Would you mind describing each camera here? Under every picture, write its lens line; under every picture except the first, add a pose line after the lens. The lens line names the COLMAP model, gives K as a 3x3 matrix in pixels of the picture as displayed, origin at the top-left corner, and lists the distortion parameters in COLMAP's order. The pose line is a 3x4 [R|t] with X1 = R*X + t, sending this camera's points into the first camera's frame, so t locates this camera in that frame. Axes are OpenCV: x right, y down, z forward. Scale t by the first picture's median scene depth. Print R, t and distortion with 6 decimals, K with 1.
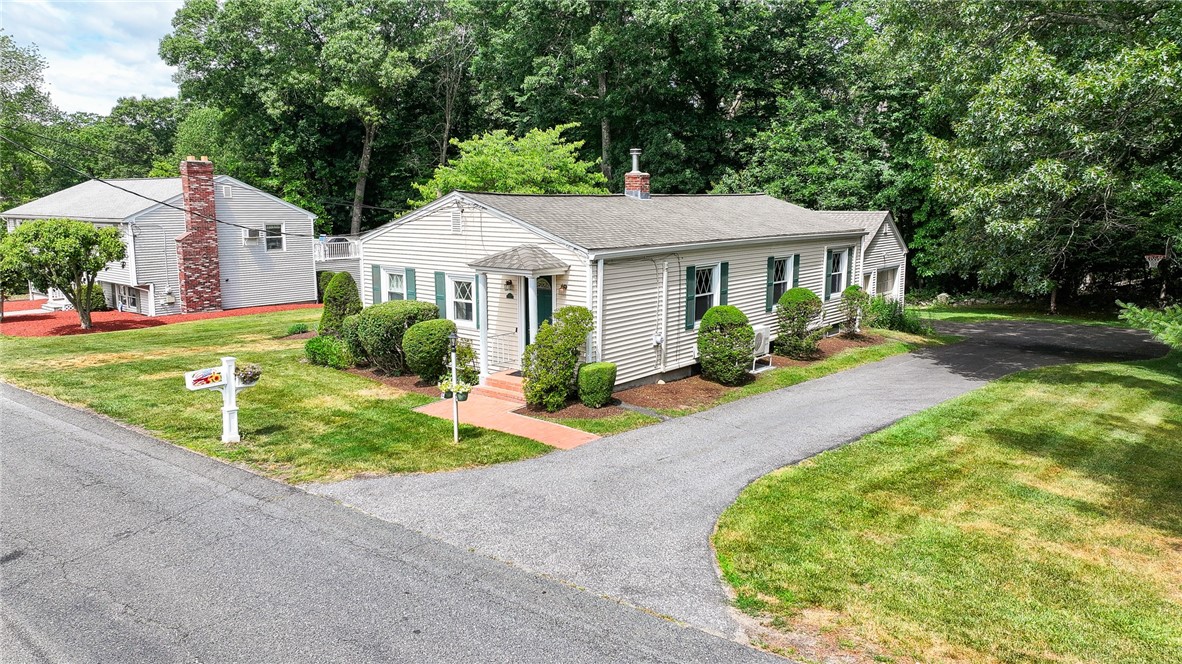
lens RADIAL K [[830.2, 0, 594.4], [0, 830.2, 332.5], [0, 0, 1]] dist [-0.001337, 0.003258]
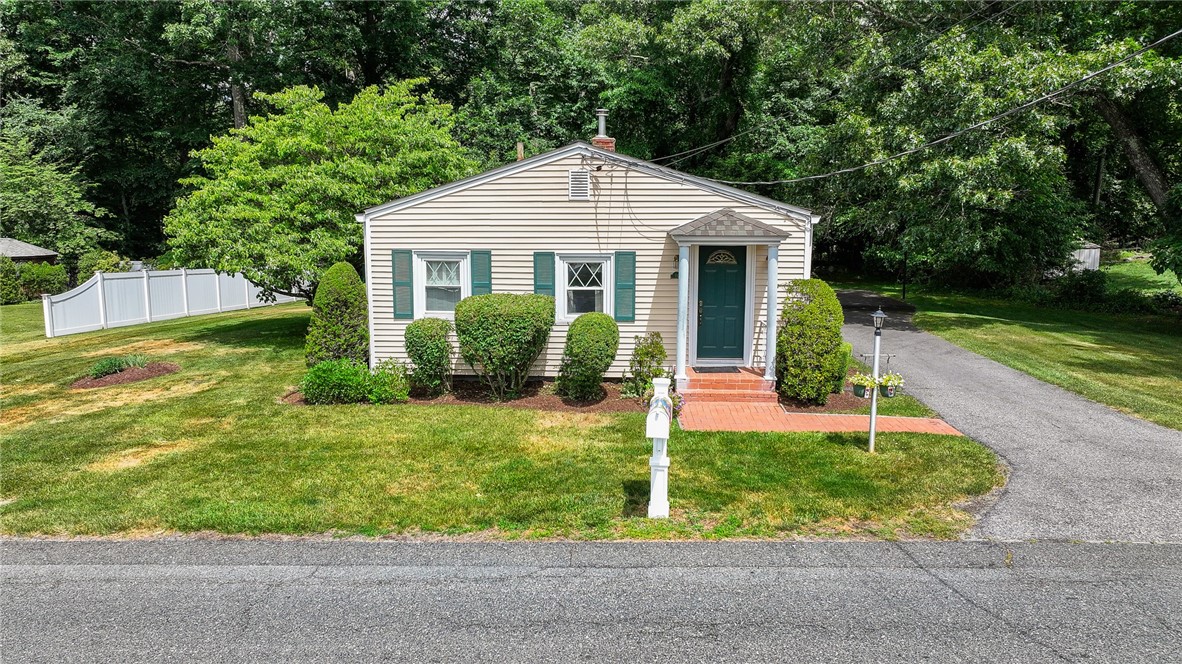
lens RADIAL K [[830.2, 0, 594.4], [0, 830.2, 332.5], [0, 0, 1]] dist [-0.001337, 0.003258]
pose [[0.803188, -0.093463, 0.588348, -0.618148], [0.093851, 0.995135, 0.029963, -0.020396], [-0.588286, 0.031150, 0.808053, 0.390744]]
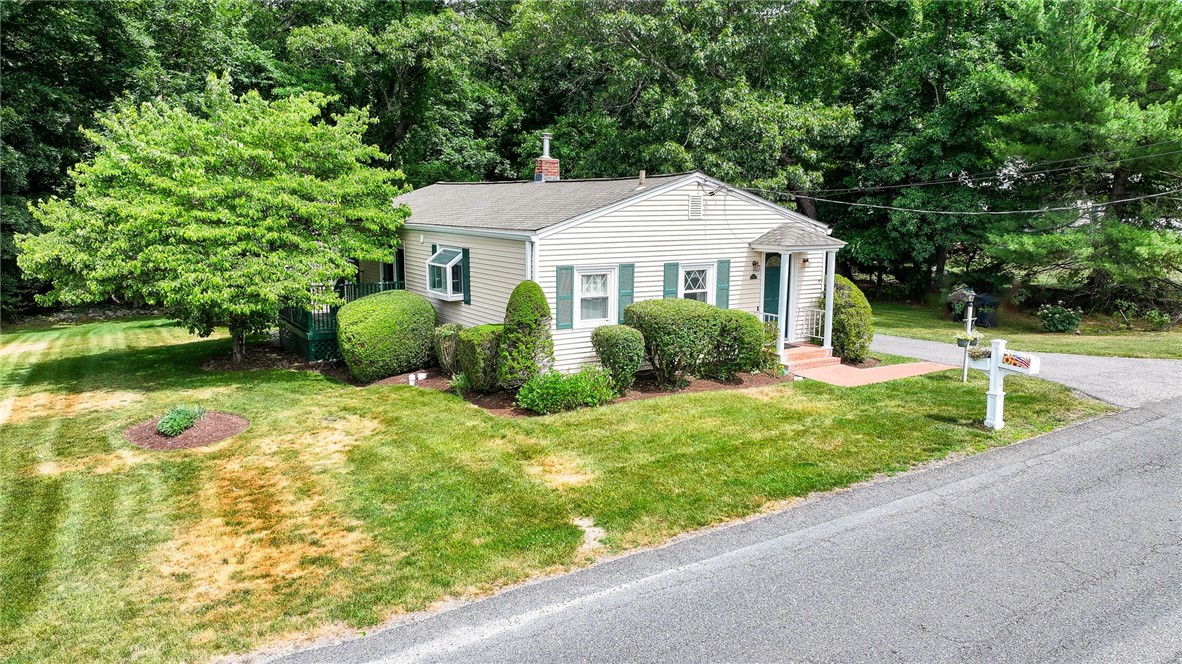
lens RADIAL K [[830.2, 0, 594.4], [0, 830.2, 332.5], [0, 0, 1]] dist [-0.001337, 0.003258]
pose [[0.319215, -0.148112, 0.936037, -1.096129], [0.148209, 0.983360, 0.105057, -0.109486], [-0.936021, 0.105194, 0.335854, 0.818987]]
